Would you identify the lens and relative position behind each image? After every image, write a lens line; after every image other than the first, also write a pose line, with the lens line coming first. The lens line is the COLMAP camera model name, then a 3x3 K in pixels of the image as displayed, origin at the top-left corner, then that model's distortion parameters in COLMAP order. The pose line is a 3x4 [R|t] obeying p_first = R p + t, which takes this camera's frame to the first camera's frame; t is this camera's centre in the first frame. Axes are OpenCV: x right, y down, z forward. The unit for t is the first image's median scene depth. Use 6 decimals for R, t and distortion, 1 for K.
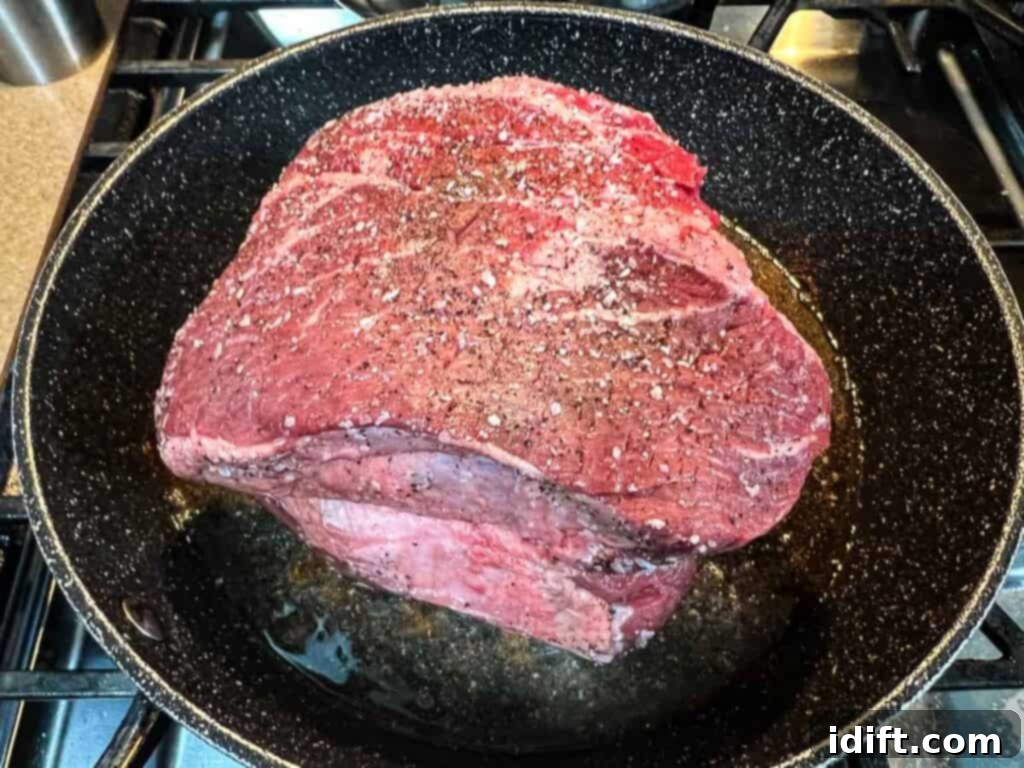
lens RADIAL K [[407.7, 0, 512.0], [0, 407.7, 384.0], [0, 0, 1]] dist [-0.000887, 0.000109]
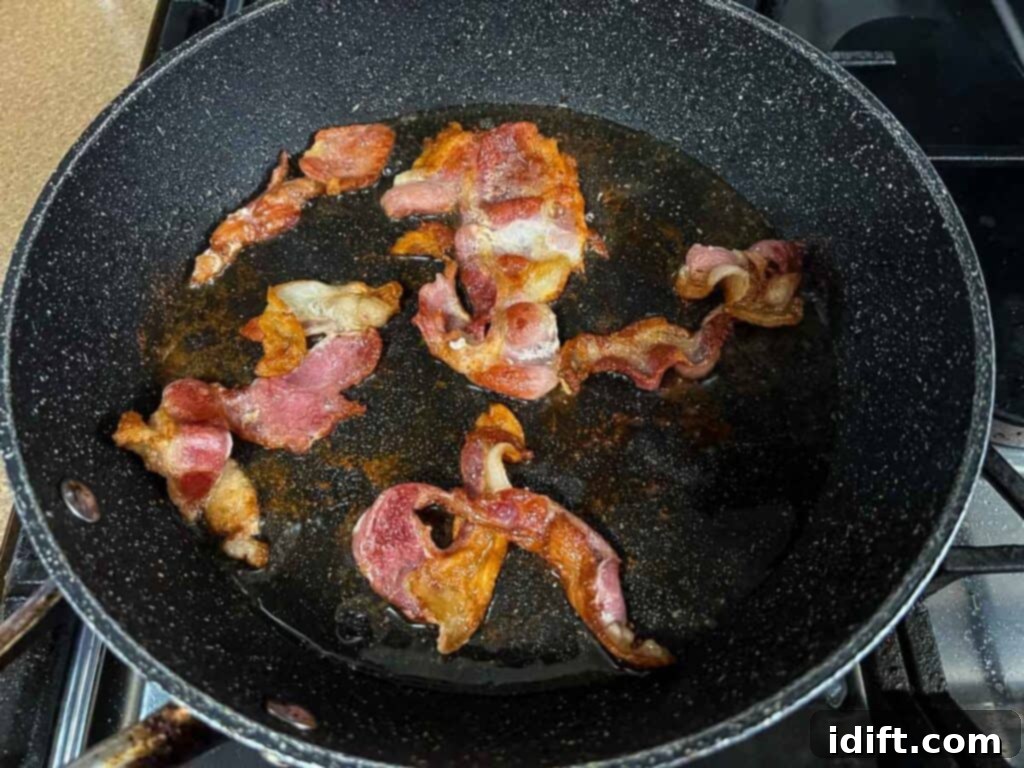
lens RADIAL K [[406.8, 0, 539.4], [0, 406.8, 328.5], [0, 0, 1]] dist [0.000035, -0.000157]
pose [[0.984066, 0.173891, -0.037100, 0.157454], [-0.173507, 0.984742, 0.013352, -0.057429], [0.038856, -0.006702, 0.999222, -0.010929]]
